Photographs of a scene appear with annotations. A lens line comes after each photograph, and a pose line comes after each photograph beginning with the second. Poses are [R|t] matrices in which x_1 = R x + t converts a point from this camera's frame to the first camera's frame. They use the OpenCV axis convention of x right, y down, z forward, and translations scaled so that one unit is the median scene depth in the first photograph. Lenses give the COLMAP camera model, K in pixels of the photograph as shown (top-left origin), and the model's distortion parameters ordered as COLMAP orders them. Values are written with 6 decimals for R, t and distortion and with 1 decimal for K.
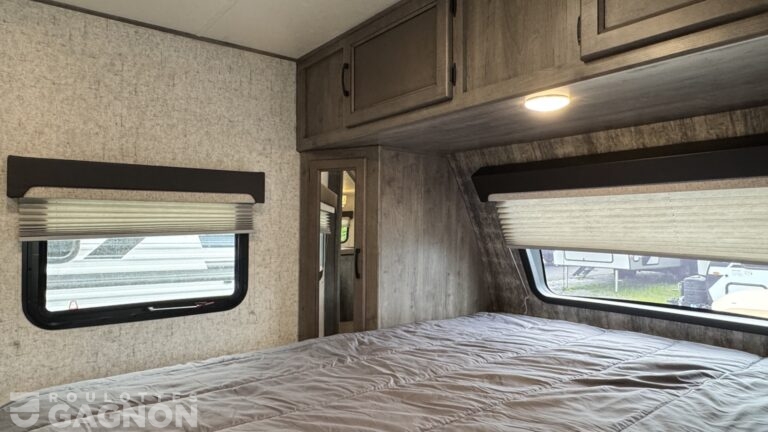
lens RADIAL K [[475.5, 0, 374.9], [0, 475.5, 216.7], [0, 0, 1]] dist [-0.000738, 0.001231]
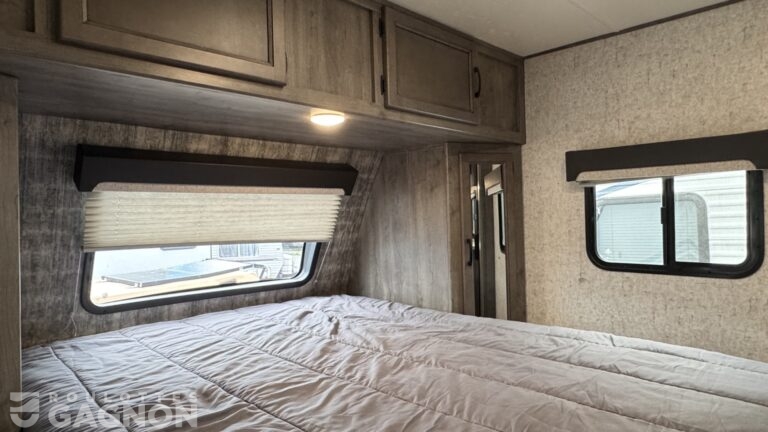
lens RADIAL K [[475.5, 0, 374.9], [0, 475.5, 216.7], [0, 0, 1]] dist [-0.000738, 0.001231]
pose [[-0.105471, 0.005831, 0.994405, -0.480249], [0.010217, 0.999936, -0.004779, 0.014582], [-0.994370, 0.009656, -0.105524, 0.540182]]
